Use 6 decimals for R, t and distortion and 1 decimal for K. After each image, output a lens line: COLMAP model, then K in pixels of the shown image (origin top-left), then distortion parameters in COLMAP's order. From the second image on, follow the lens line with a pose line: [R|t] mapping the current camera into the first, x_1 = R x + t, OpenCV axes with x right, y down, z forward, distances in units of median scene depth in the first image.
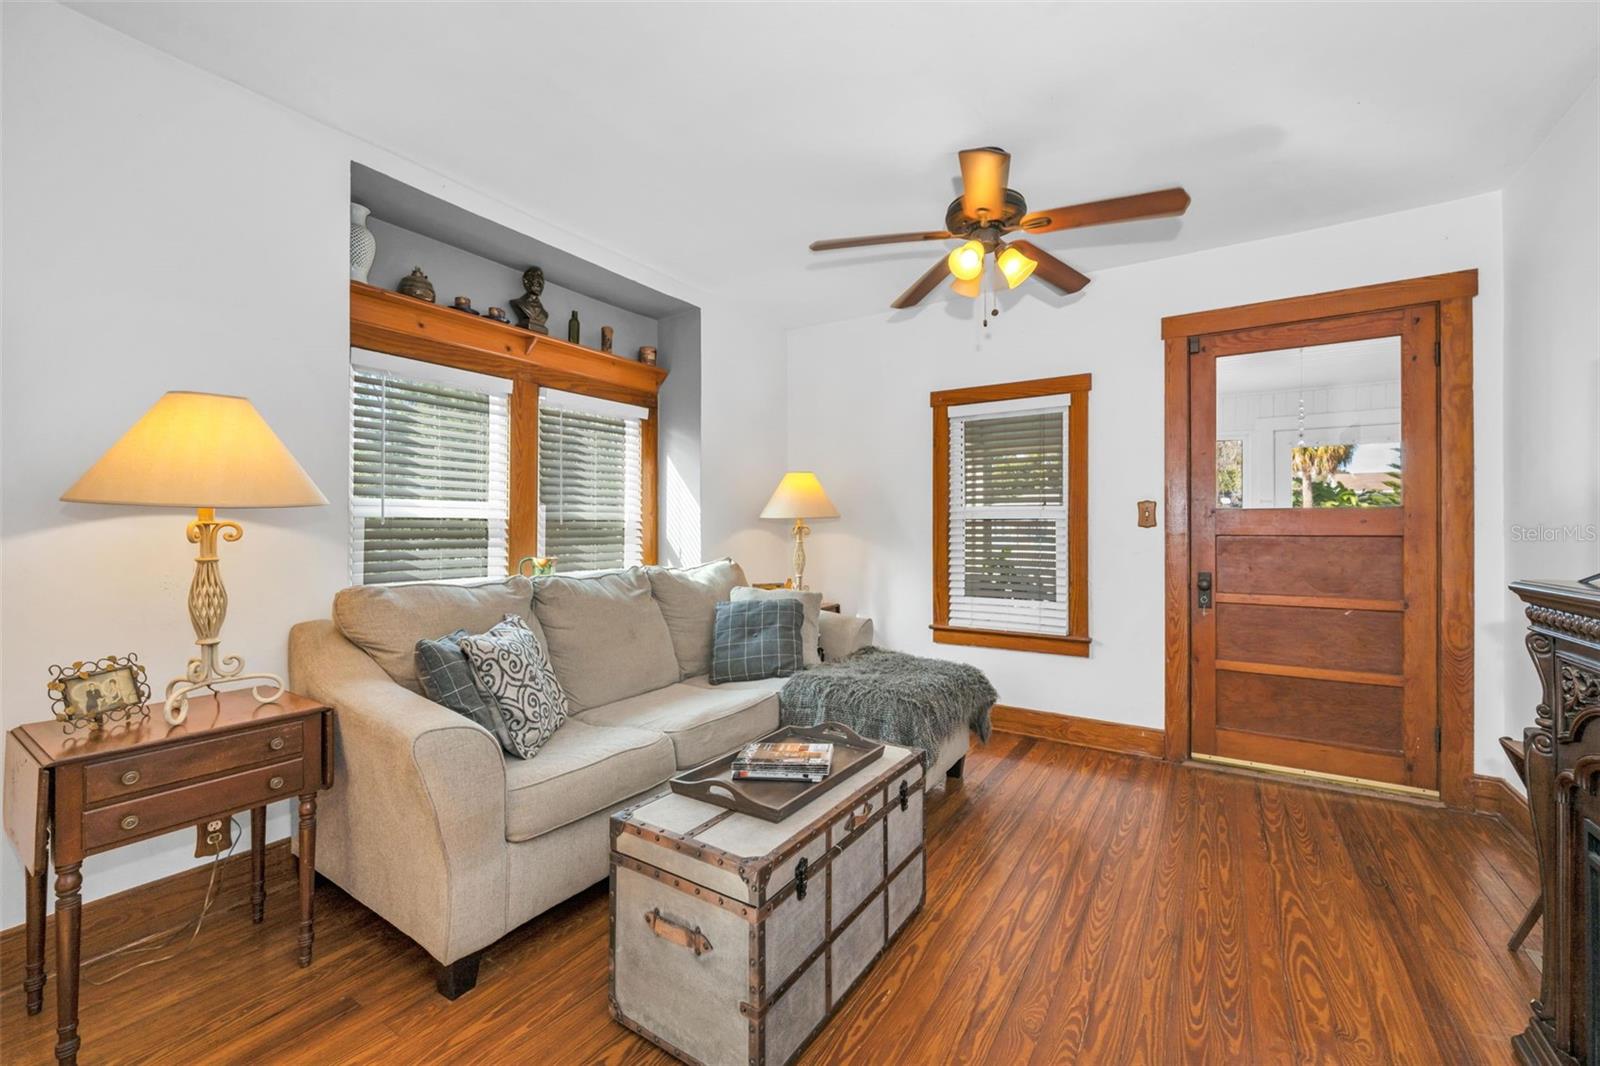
lens RADIAL K [[645.8, 0, 816.9], [0, 645.8, 524.6], [0, 0, 1]] dist [0.000346, -0.000157]
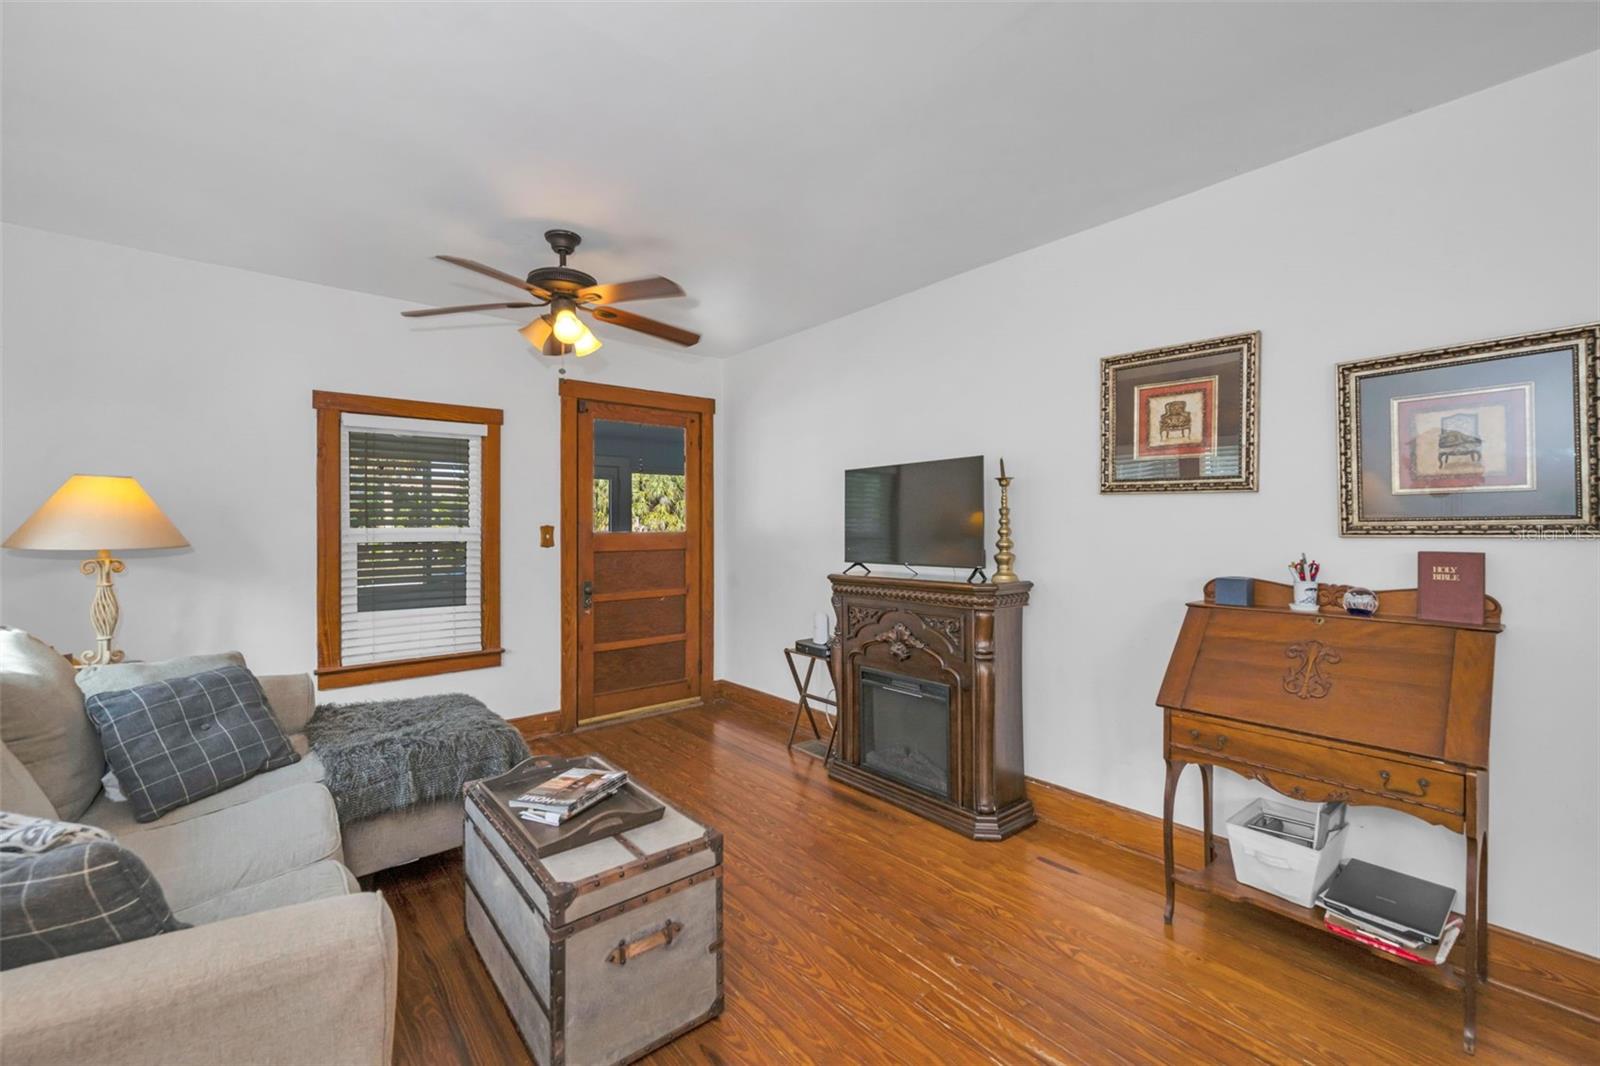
lens RADIAL K [[645.8, 0, 813.0], [0, 645.8, 534.4], [0, 0, 1]] dist [0.000346, -0.000157]
pose [[0.299120, -0.013609, 0.954118, -0.522582], [-0.000860, 0.999894, 0.014532, -0.040234], [-0.954215, -0.005168, 0.299077, 0.174518]]
